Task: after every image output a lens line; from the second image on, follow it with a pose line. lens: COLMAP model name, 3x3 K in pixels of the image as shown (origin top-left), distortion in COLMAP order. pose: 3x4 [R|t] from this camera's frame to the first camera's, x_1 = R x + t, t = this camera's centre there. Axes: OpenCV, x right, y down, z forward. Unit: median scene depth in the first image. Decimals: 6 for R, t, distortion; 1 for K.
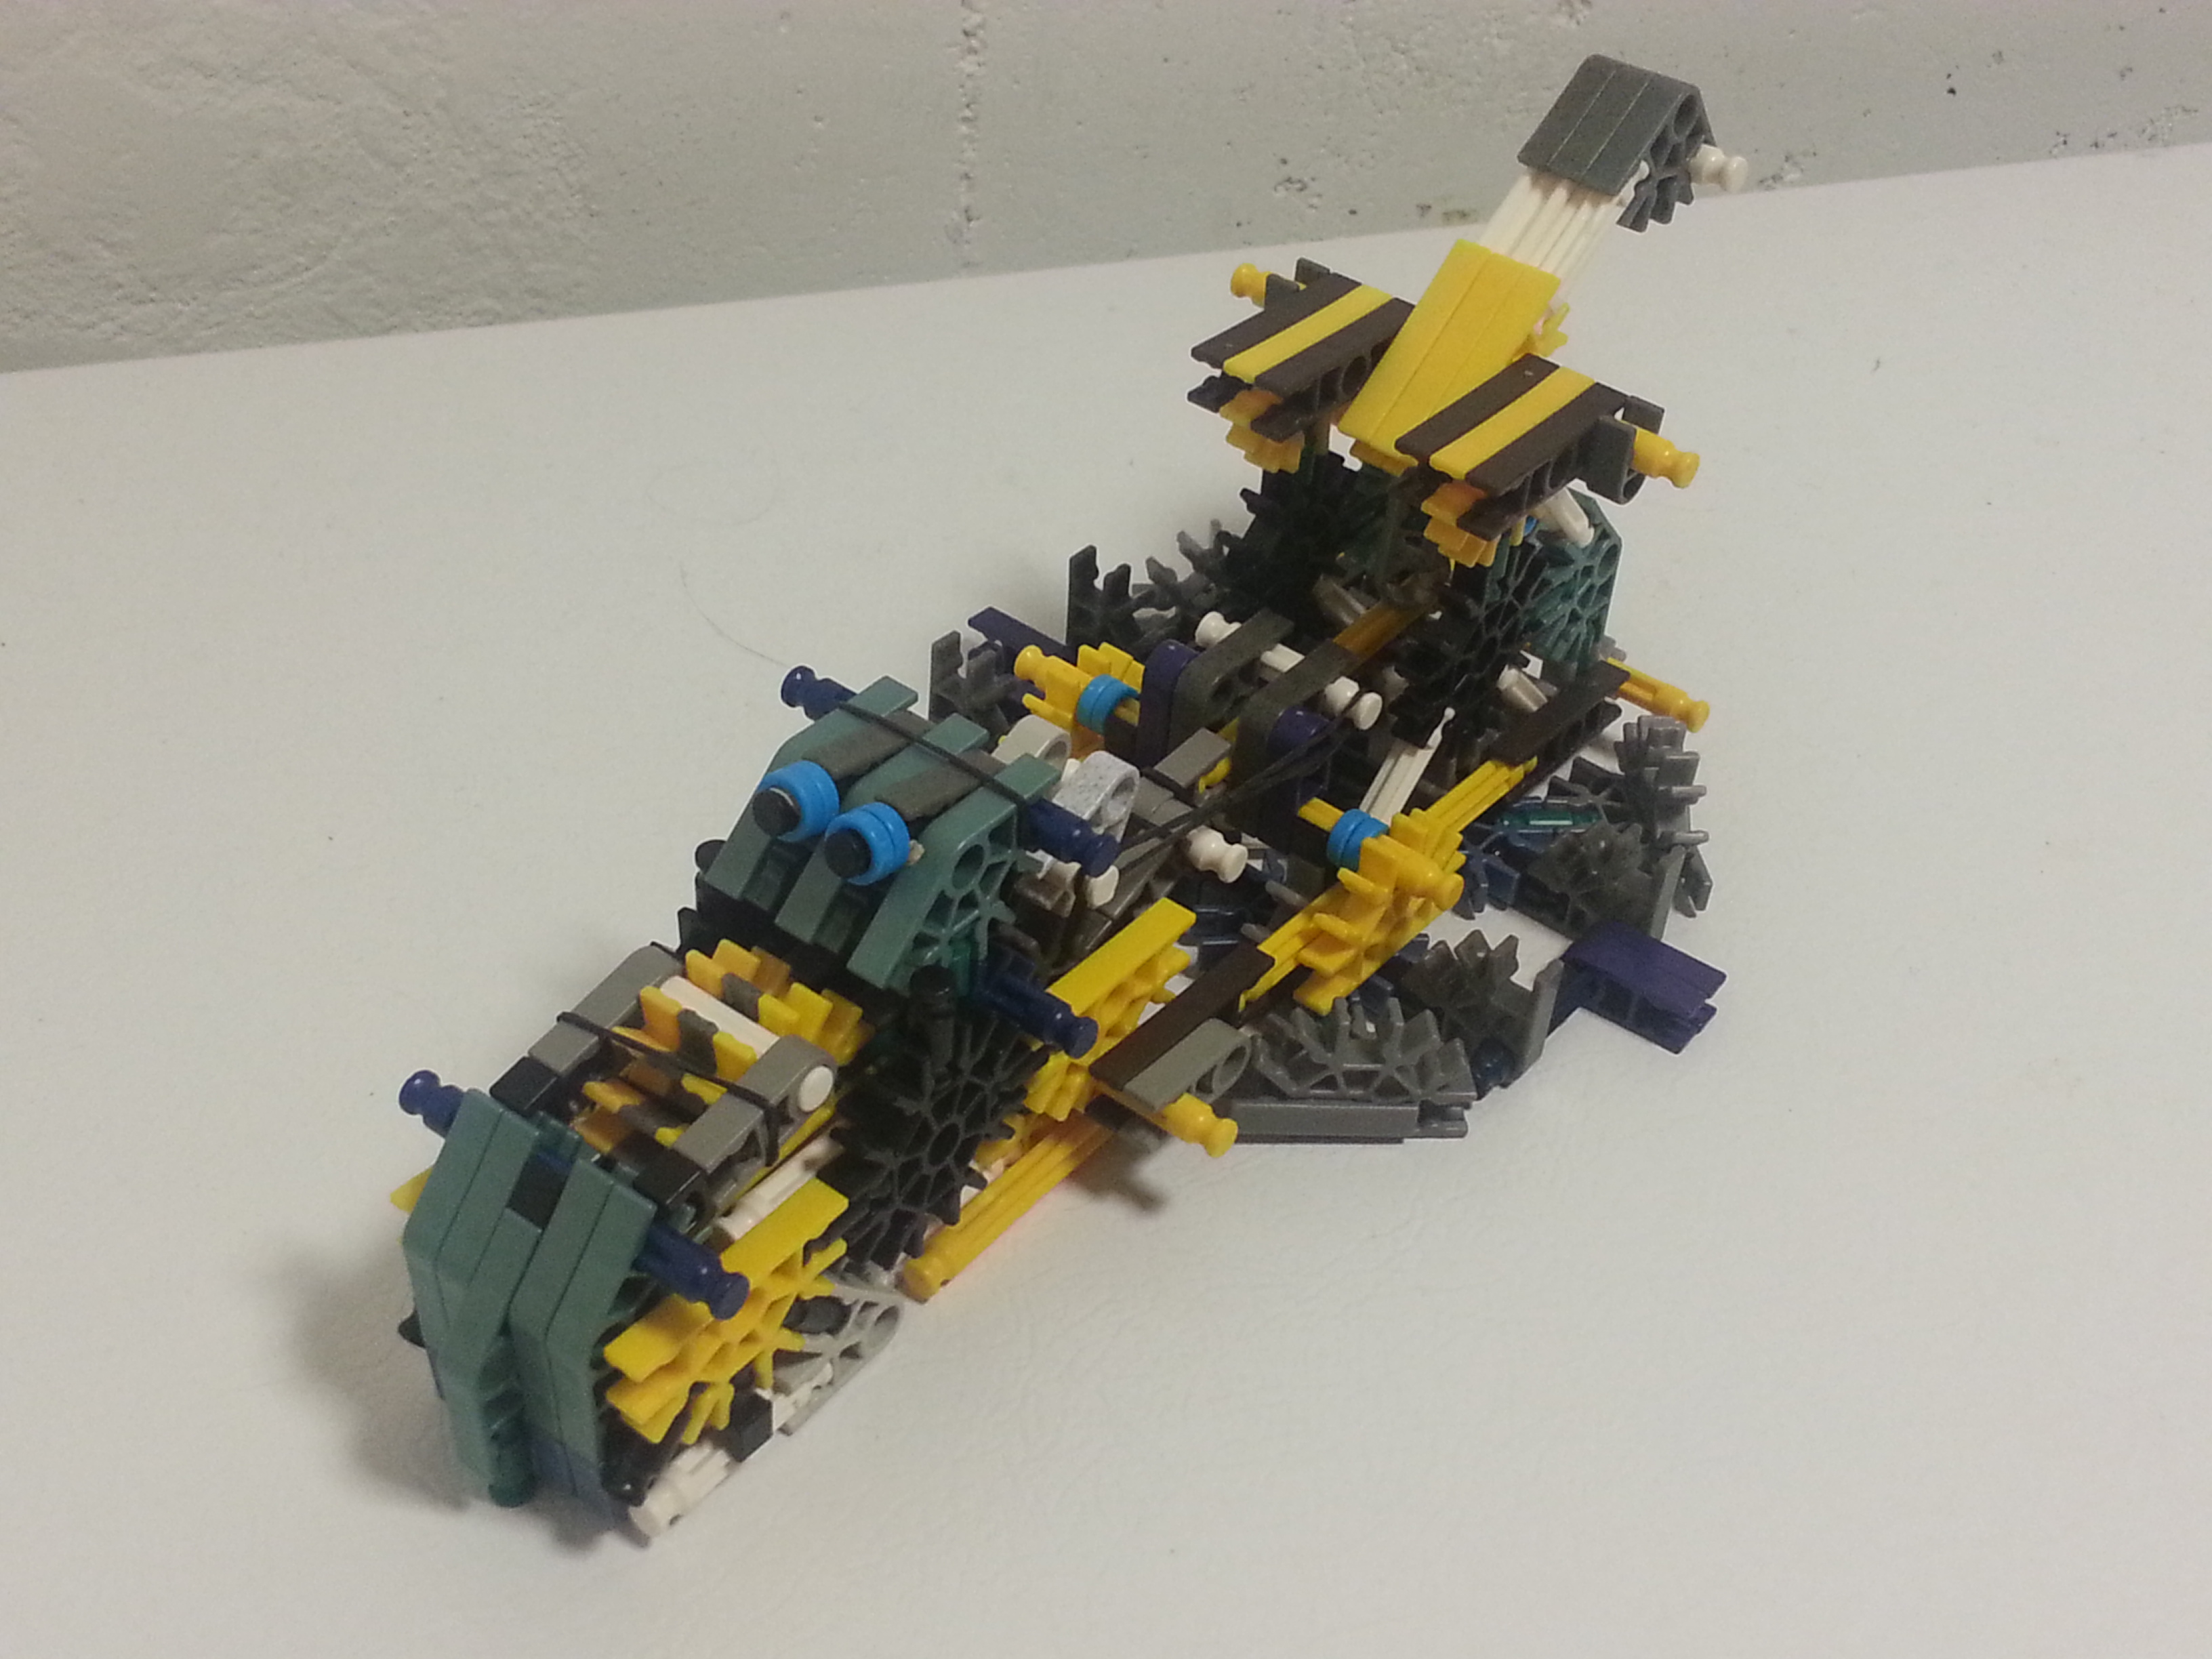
lens RADIAL K [[2736.6, 0, 1036.7], [0, 2736.6, 829.4], [0, 0, 1]] dist [0.030235, 0.009642]
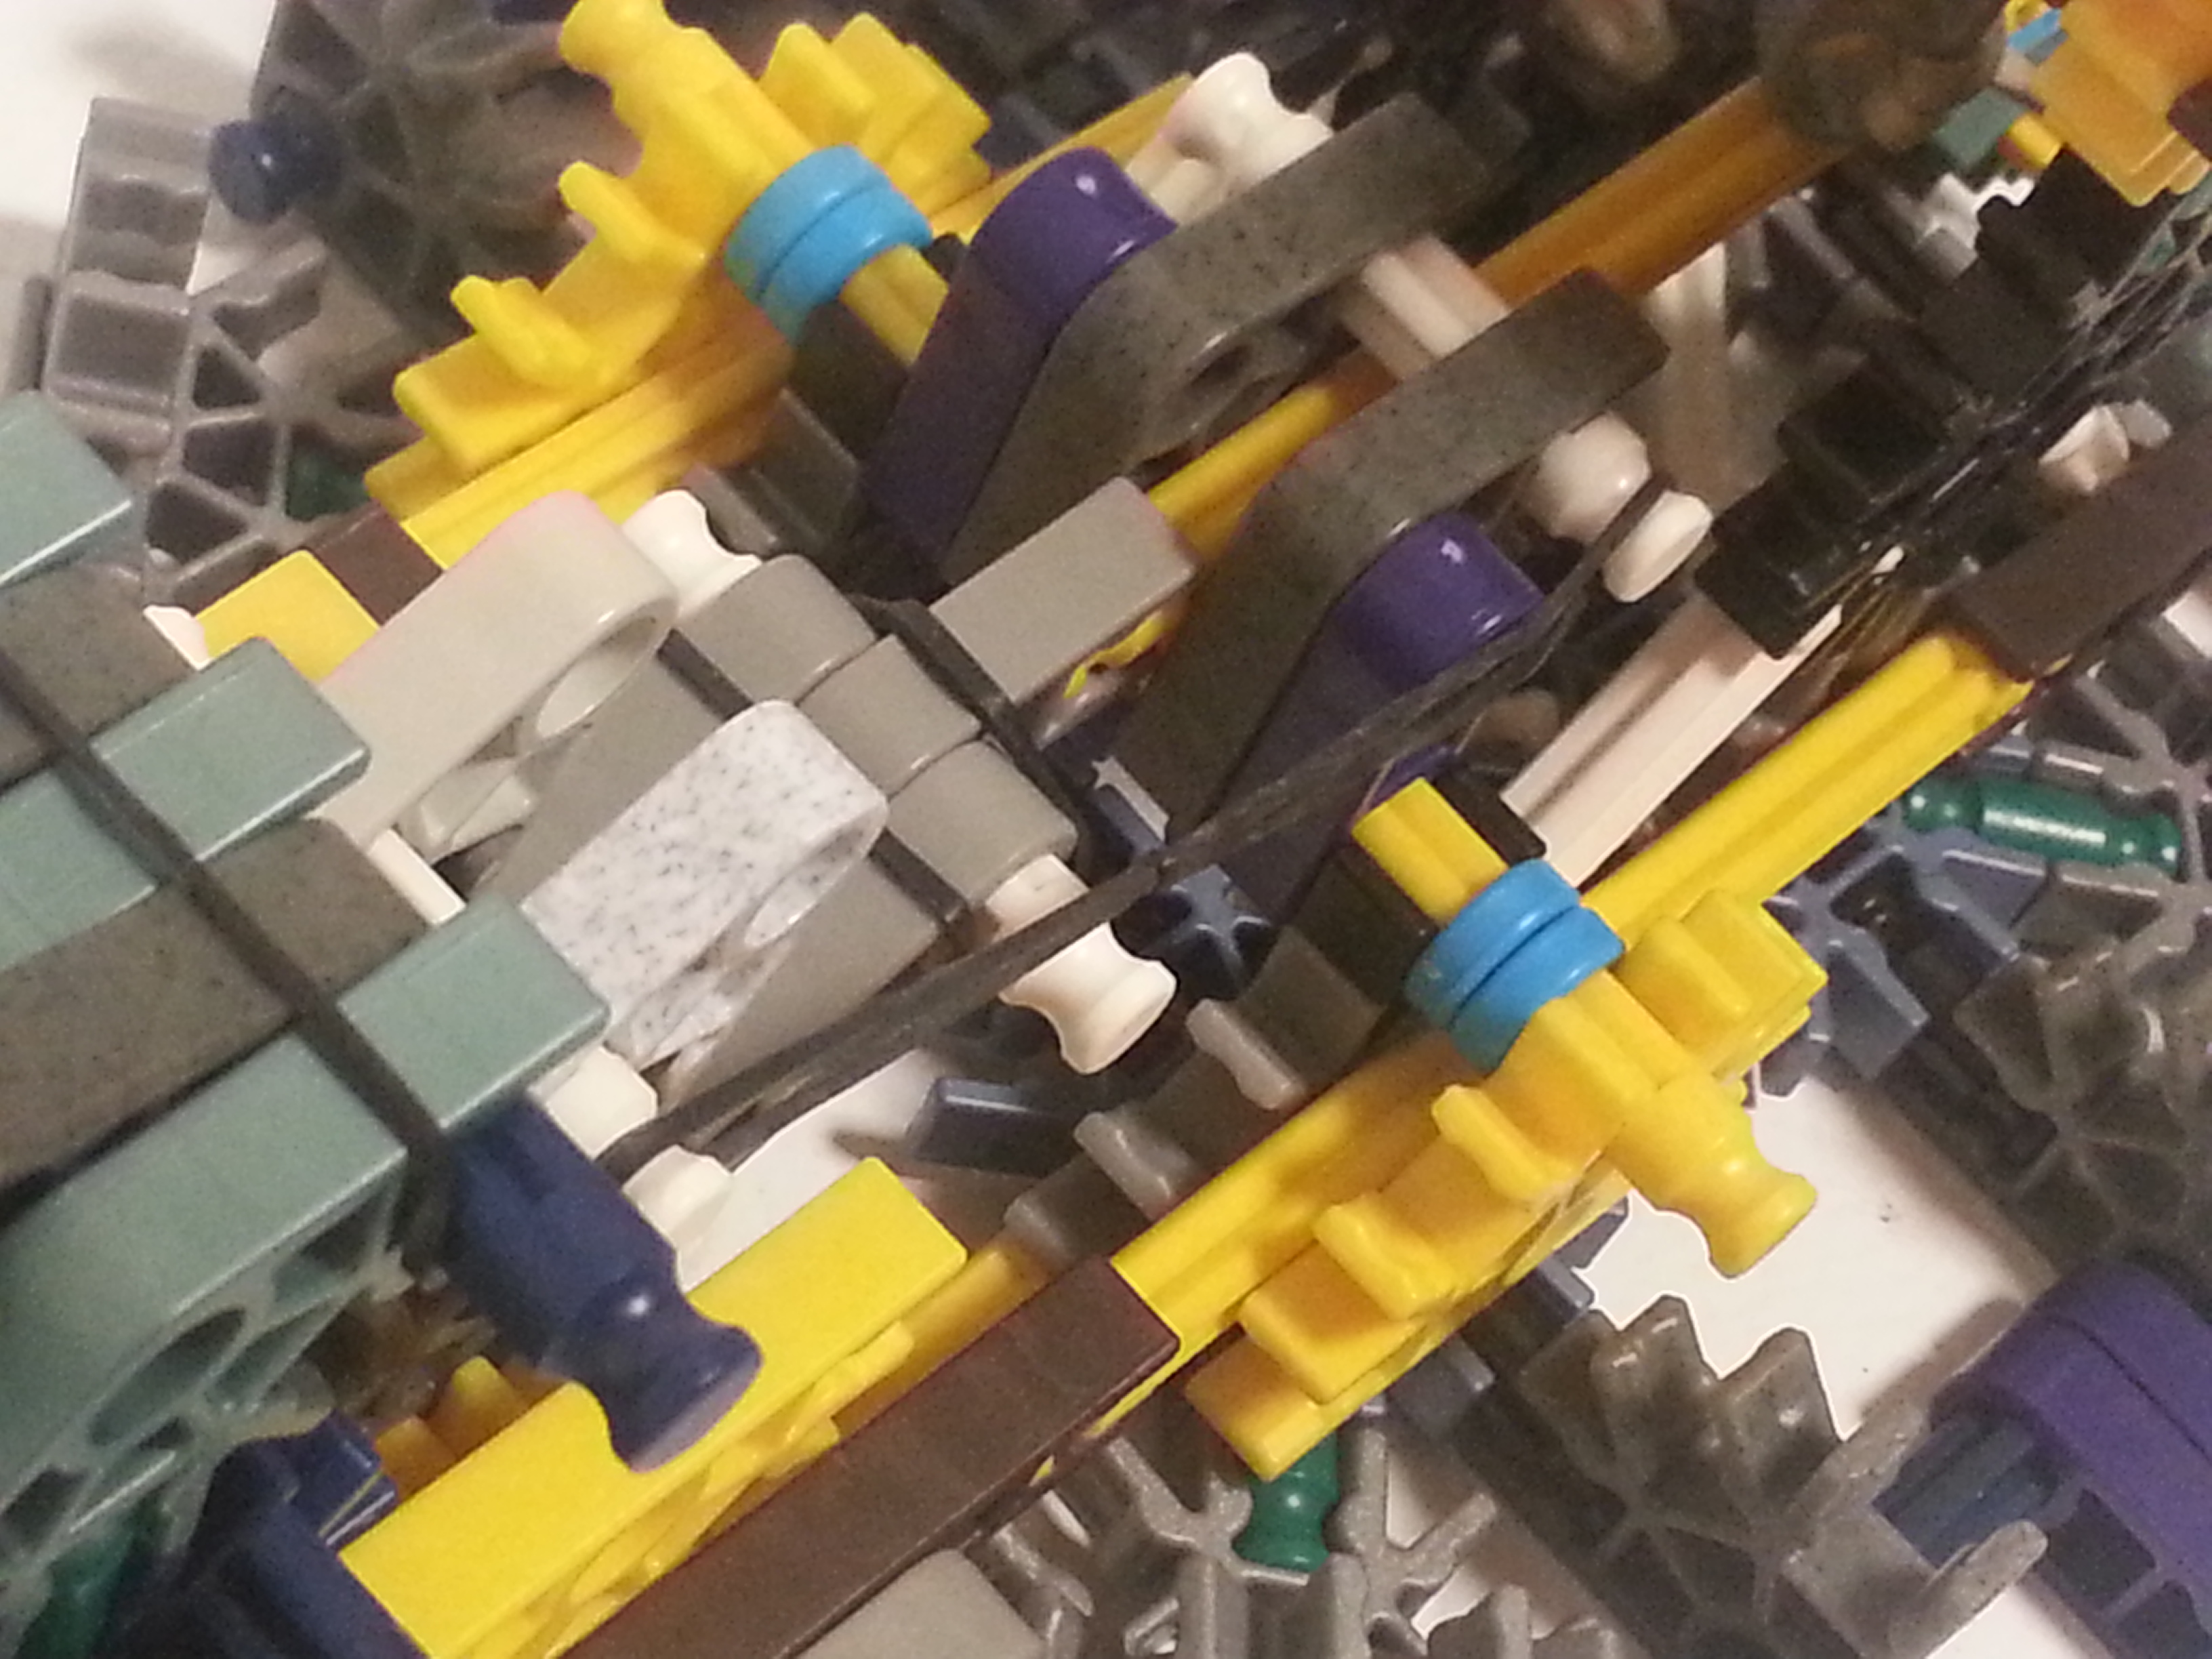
lens RADIAL K [[5067.8, 0, 1106.0], [0, 5067.8, 829.5], [0, 0, 1]] dist [0.084276, 0.173056]
pose [[0.964427, 0.211134, 0.159066, -0.021872], [-0.246938, 0.934318, 0.257044, -0.144780], [-0.094347, -0.287180, 0.953219, 0.457365]]
